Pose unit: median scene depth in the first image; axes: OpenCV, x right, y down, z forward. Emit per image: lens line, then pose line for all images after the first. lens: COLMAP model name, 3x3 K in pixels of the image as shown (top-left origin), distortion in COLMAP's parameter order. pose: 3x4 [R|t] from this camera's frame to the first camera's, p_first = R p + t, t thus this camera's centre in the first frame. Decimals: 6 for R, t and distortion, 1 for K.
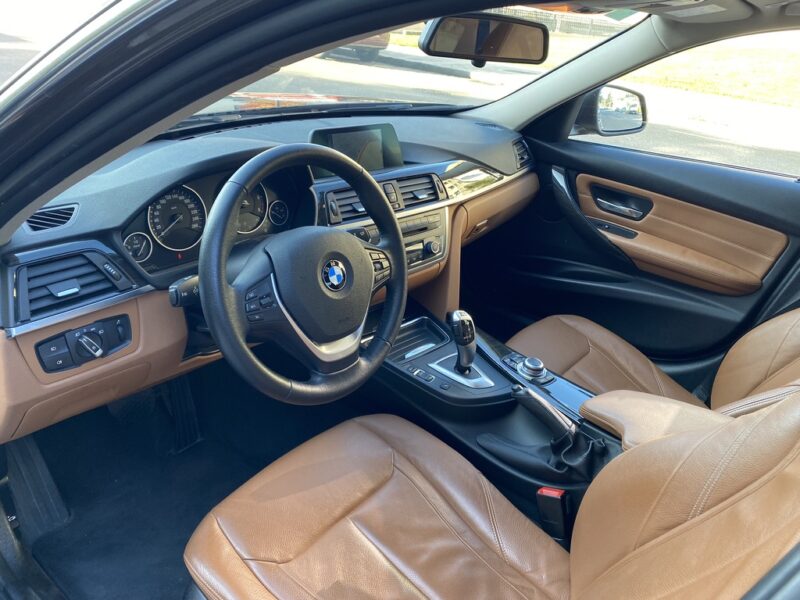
lens RADIAL K [[617.9, 0, 397.3], [0, 617.9, 291.7], [0, 0, 1]] dist [0.064595, -0.003371]
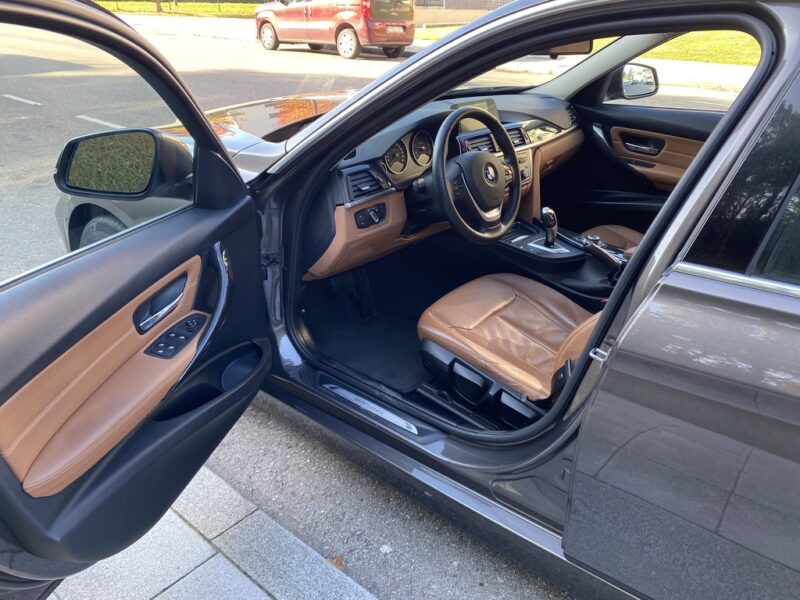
lens RADIAL K [[627.6, 0, 400.0], [0, 627.6, 300.0], [0, 0, 1]] dist [0.019610, 0.008602]
pose [[0.997046, -0.063808, -0.042743, -0.209190], [0.064494, 0.997807, 0.014878, 0.204730], [0.041700, -0.017591, 0.998975, -0.626492]]
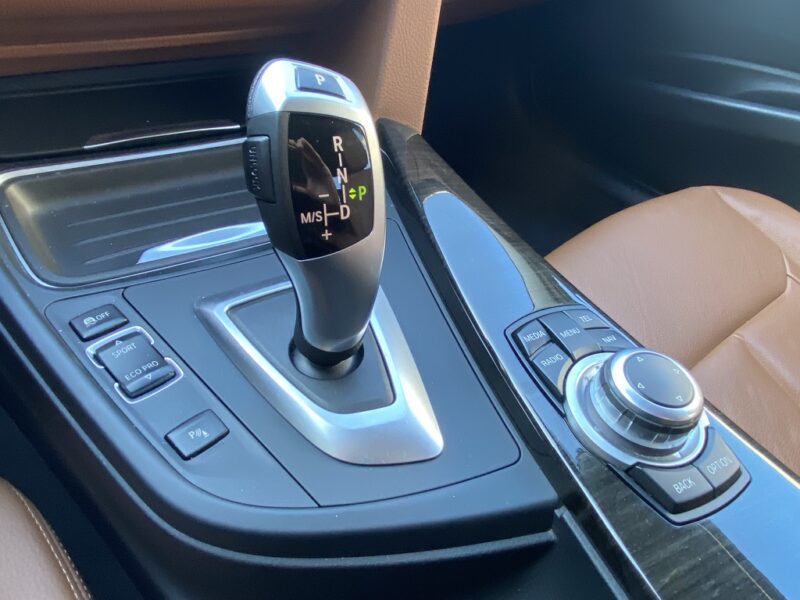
lens RADIAL K [[581.7, 0, 400.0], [0, 581.7, 300.0], [0, 0, 1]] dist [0.053319, -0.060582]
pose [[0.980693, 0.152530, -0.122376, 0.144292], [-0.117246, 0.959462, 0.256293, 0.044649], [0.156508, -0.236997, 0.958821, 0.738269]]
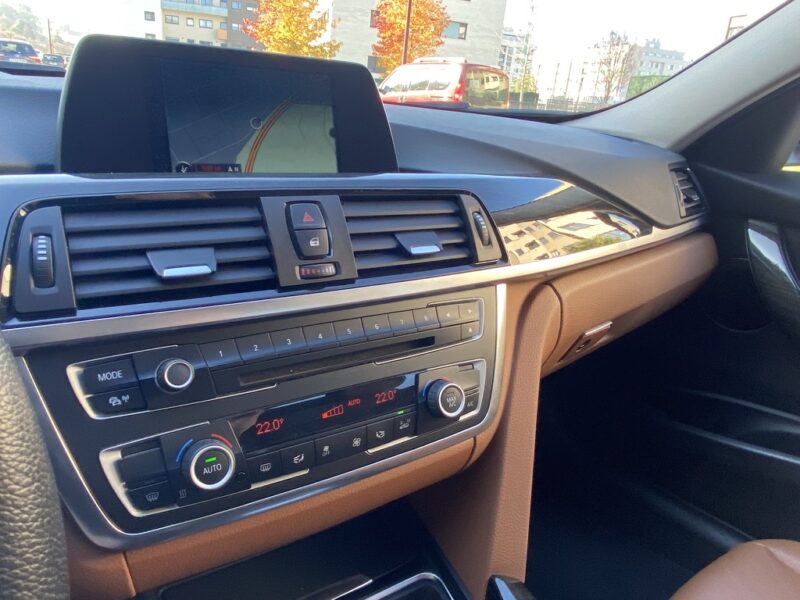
lens RADIAL K [[564.4, 0, 400.0], [0, 564.4, 300.0], [0, 0, 1]] dist [0.048742, -0.048686]
pose [[0.979323, 0.057074, -0.194086, 0.087719], [-0.079252, 0.990933, -0.108495, -0.087632], [0.186134, 0.121633, 0.974966, 0.671034]]
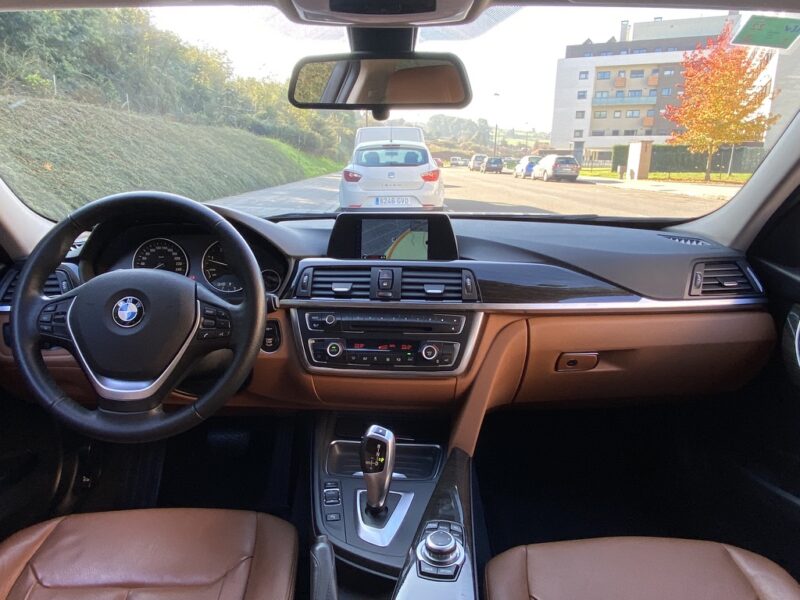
lens RADIAL K [[581.7, 0, 400.0], [0, 581.7, 300.0], [0, 0, 1]] dist [0.053319, -0.060582]
pose [[0.629404, 0.087536, -0.772132, 0.592809], [-0.281073, 0.952004, -0.121189, -0.034225], [0.724464, 0.293303, 0.623799, 0.468625]]
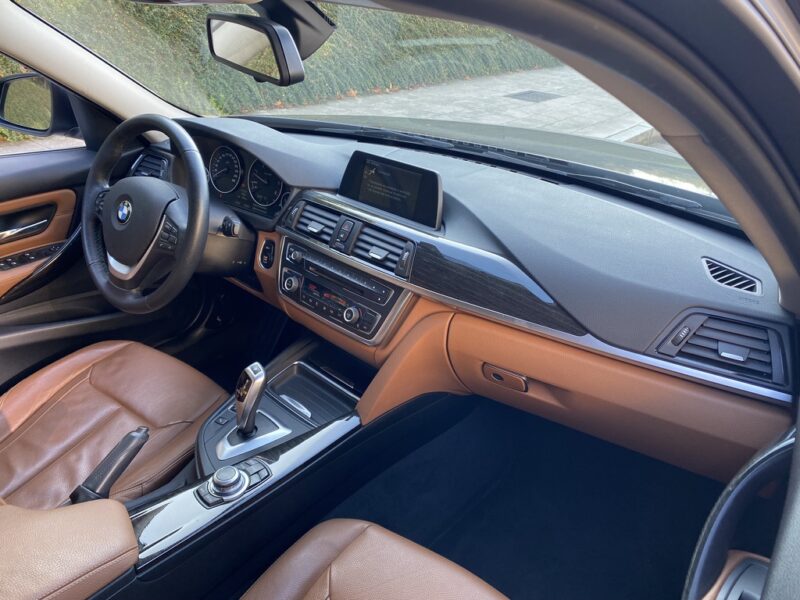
lens RADIAL K [[627.6, 0, 400.0], [0, 627.6, 300.0], [0, 0, 1]] dist [0.019610, 0.008602]
pose [[0.030141, 0.354942, -0.934402, 0.787135], [-0.471479, 0.829344, 0.299827, -0.349528], [0.881362, 0.431514, 0.192345, 0.865963]]
